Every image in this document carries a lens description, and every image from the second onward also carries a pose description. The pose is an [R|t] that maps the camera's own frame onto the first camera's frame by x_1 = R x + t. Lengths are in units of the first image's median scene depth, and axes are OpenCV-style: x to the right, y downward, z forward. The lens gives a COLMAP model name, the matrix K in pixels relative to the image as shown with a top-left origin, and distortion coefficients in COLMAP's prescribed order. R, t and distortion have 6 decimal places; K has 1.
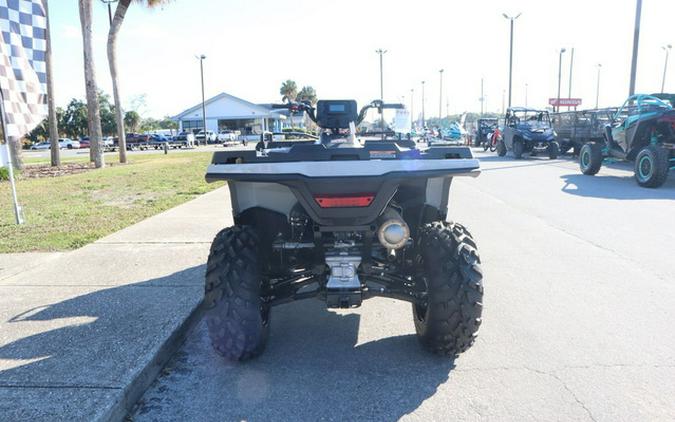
lens RADIAL K [[480.2, 0, 340.5], [0, 480.2, 231.8], [0, 0, 1]] dist [-0.138345, 0.094255]
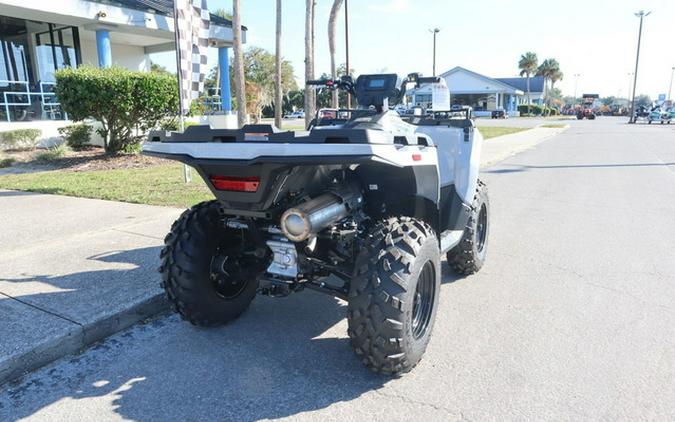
lens RADIAL K [[480.2, 0, 340.5], [0, 480.2, 231.8], [0, 0, 1]] dist [-0.138345, 0.094255]
pose [[0.873805, 0.124563, -0.470052, 0.396603], [-0.100059, 0.992007, 0.076875, -0.039180], [0.475871, -0.020141, 0.879285, 0.157957]]
